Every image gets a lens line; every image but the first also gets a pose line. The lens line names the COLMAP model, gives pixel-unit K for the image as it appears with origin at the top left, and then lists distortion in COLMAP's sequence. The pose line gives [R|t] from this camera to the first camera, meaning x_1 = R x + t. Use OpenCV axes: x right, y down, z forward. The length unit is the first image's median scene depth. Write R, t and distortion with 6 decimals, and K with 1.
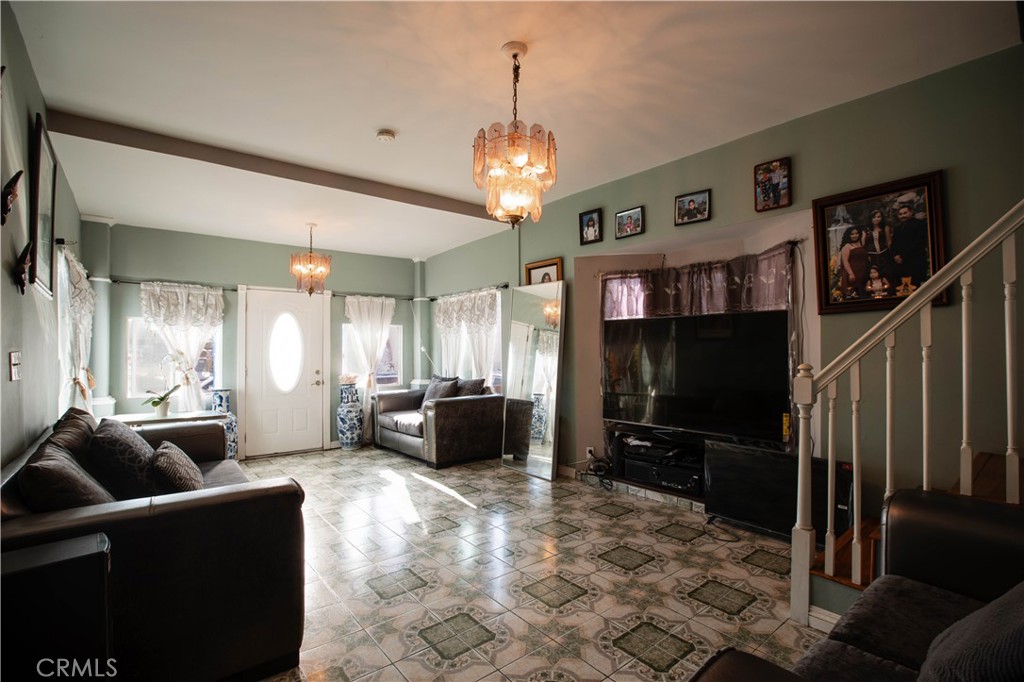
lens RADIAL K [[468.5, 0, 517.1], [0, 468.5, 344.8], [0, 0, 1]] dist [-0.059389, 0.021263]
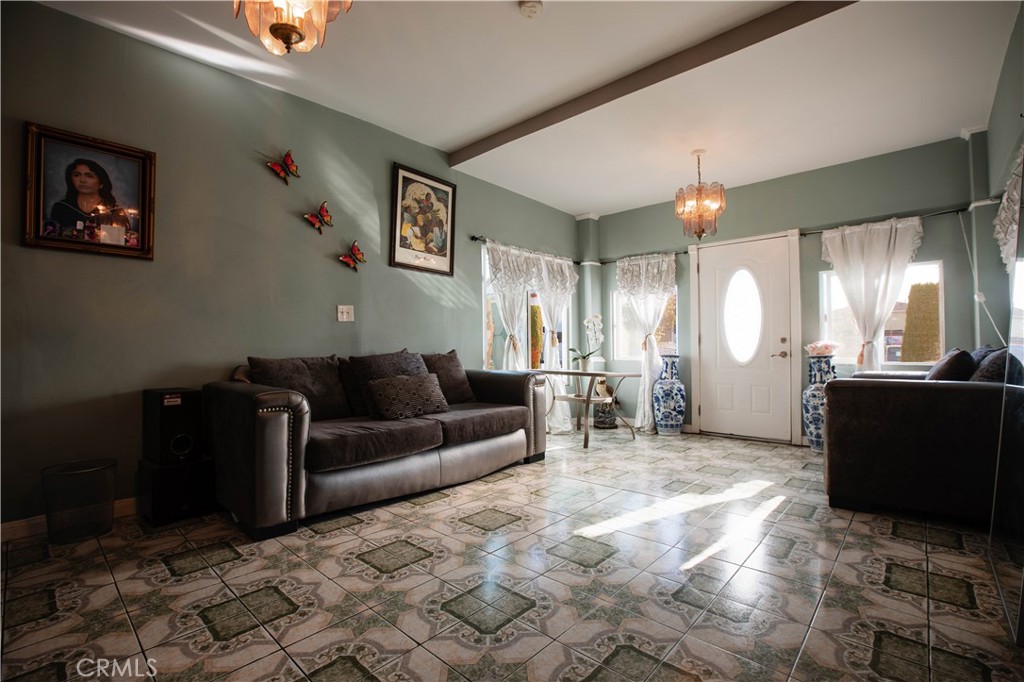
lens RADIAL K [[468.5, 0, 517.1], [0, 468.5, 344.8], [0, 0, 1]] dist [-0.059389, 0.021263]
pose [[0.135353, -0.000030, -0.990797, 0.322650], [0.017850, 0.999838, 0.002408, 0.071126], [0.990637, -0.018012, 0.135331, 0.582844]]
